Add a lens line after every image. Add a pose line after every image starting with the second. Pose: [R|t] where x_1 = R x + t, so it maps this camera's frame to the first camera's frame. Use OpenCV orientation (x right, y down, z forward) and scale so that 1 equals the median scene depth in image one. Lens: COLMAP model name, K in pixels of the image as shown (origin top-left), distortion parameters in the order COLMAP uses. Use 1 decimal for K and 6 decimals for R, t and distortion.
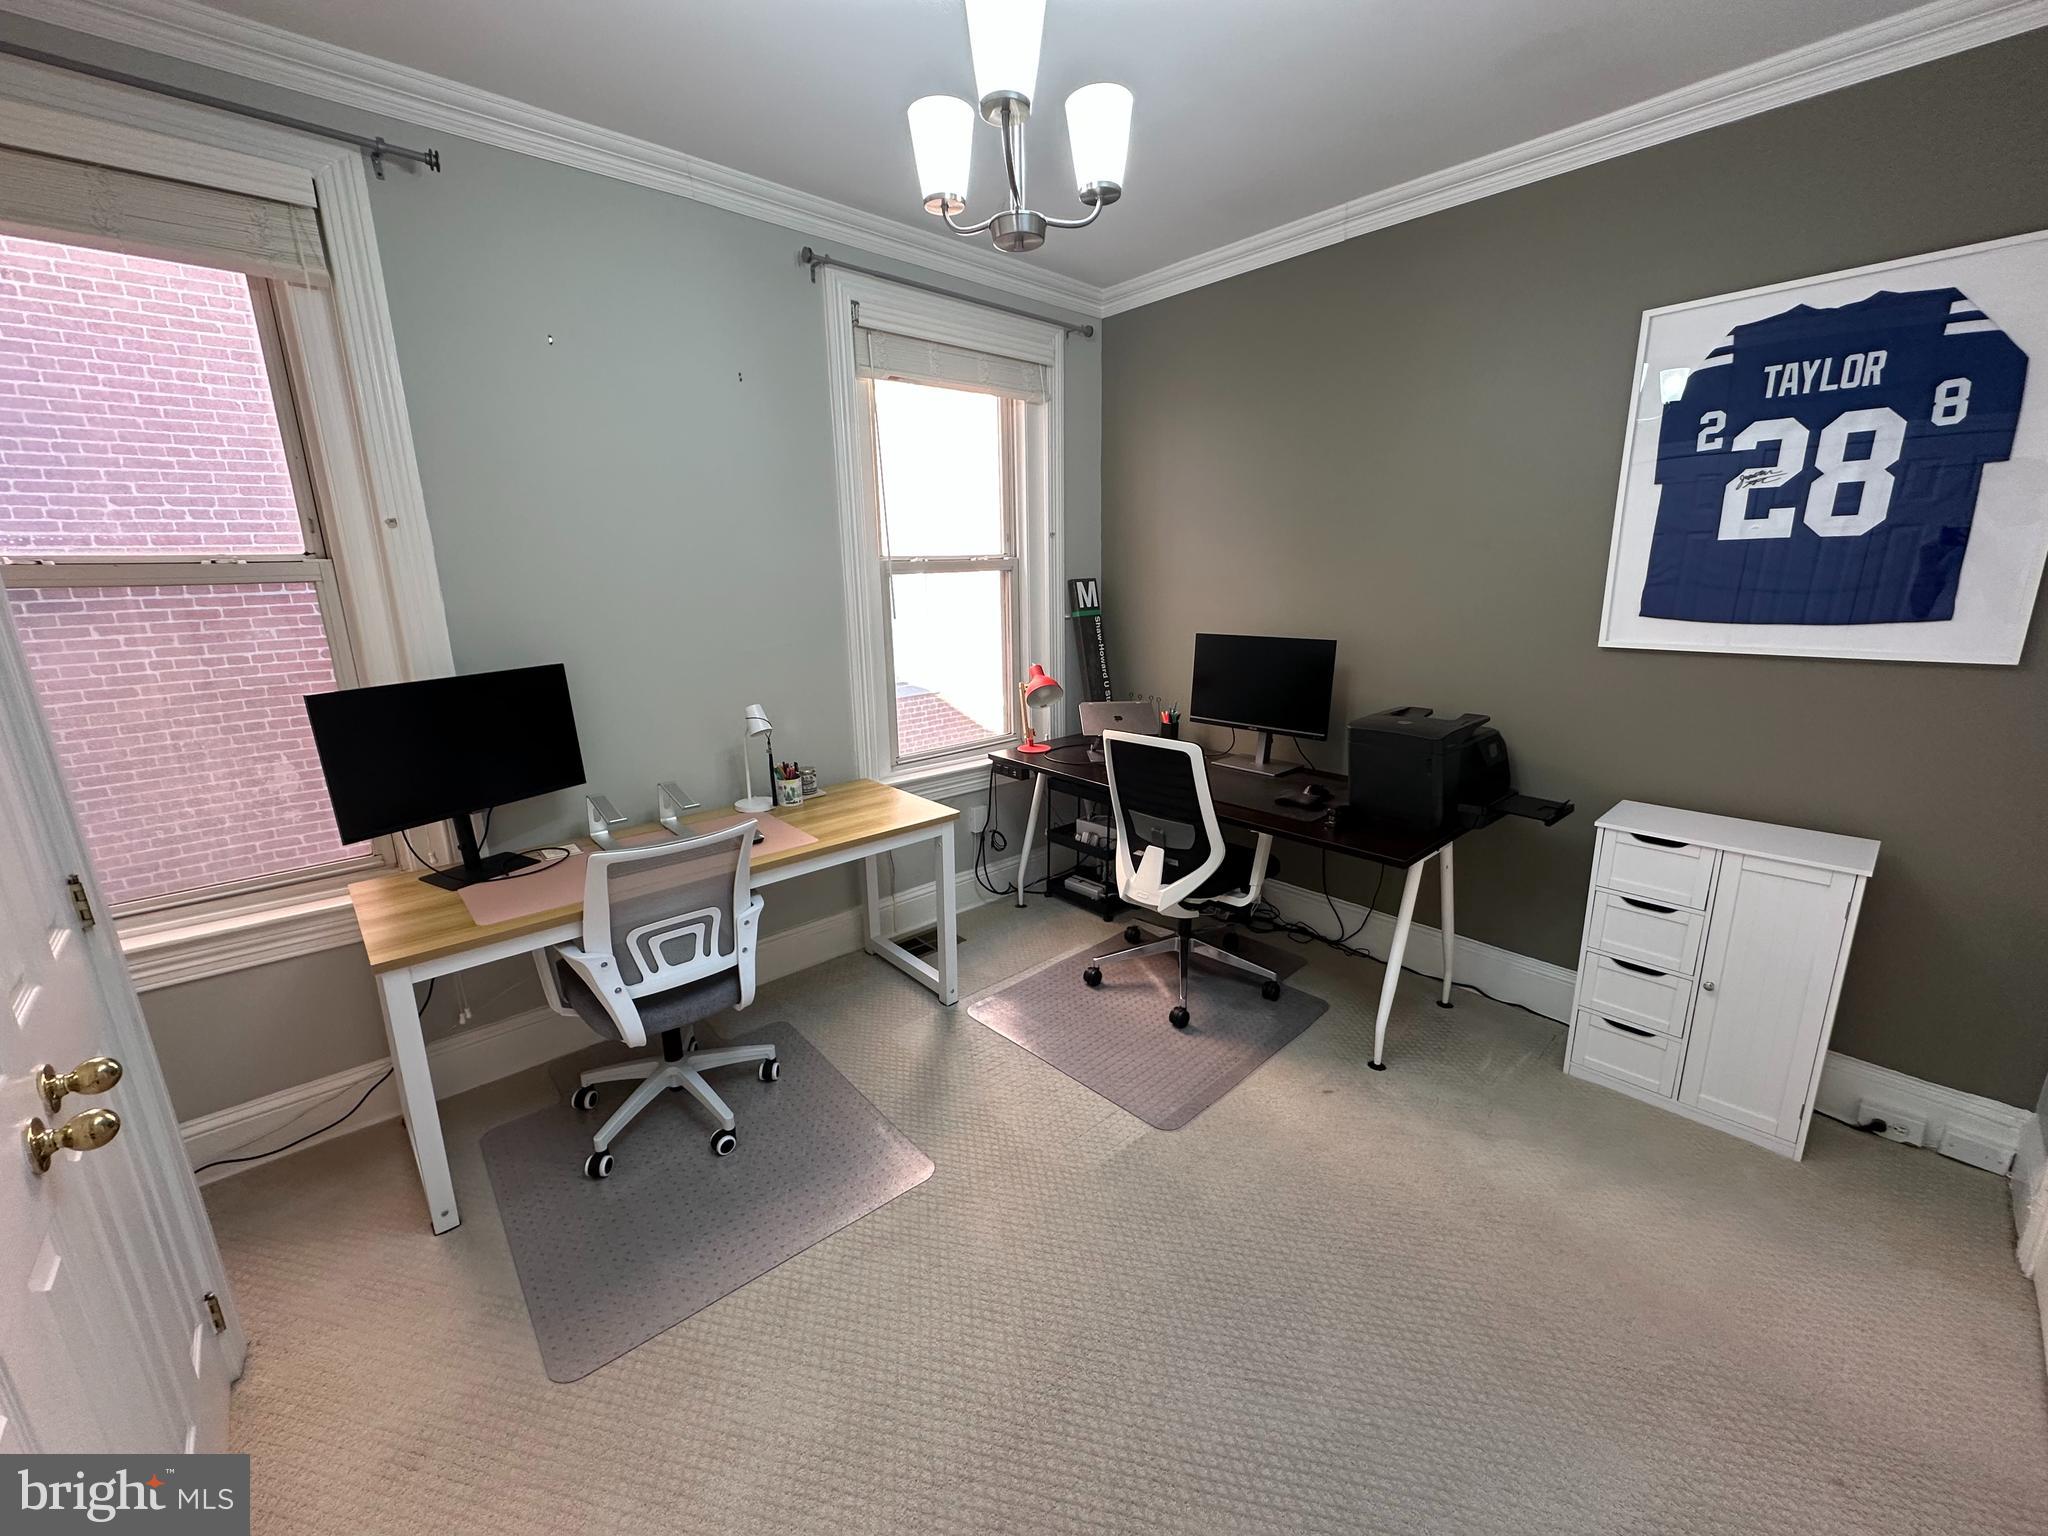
lens RADIAL K [[817.7, 0, 1016.3], [0, 817.7, 771.6], [0, 0, 1]] dist [-0.000319, 0.000053]
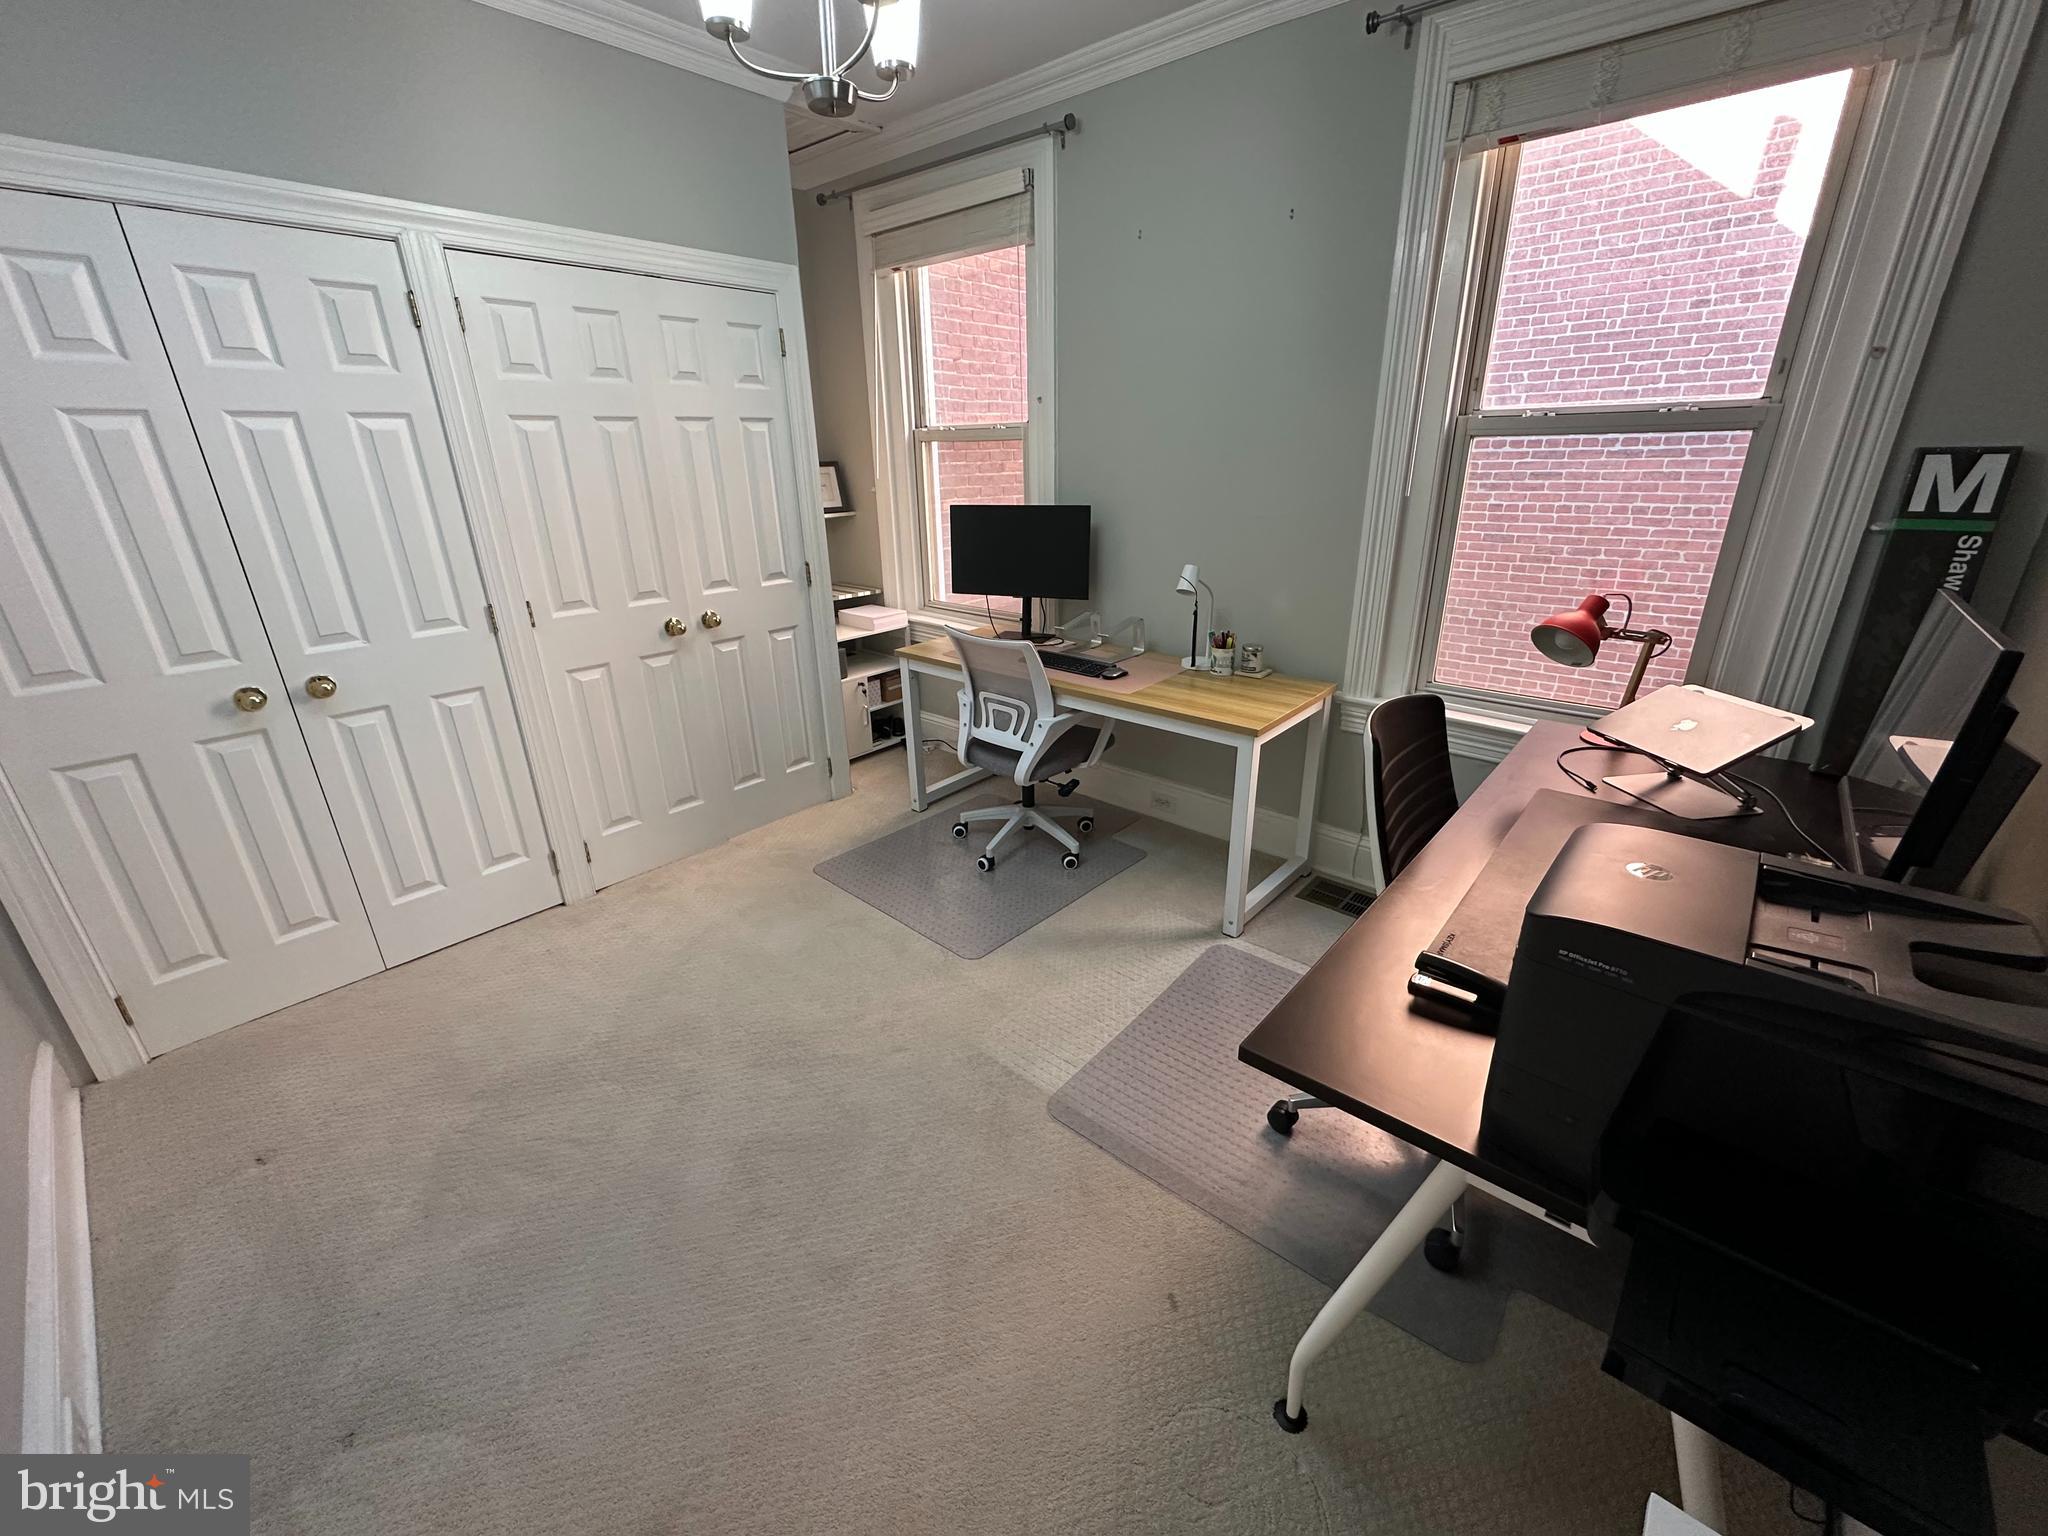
lens RADIAL K [[817.7, 0, 1011.6], [0, 817.7, 758.2], [0, 0, 1]] dist [-0.000319, 0.000053]
pose [[0.112351, 0.374400, -0.920436, 0.763135], [-0.228633, 0.911187, 0.342731, -0.173450], [0.967008, 0.171936, 0.187973, 0.662196]]
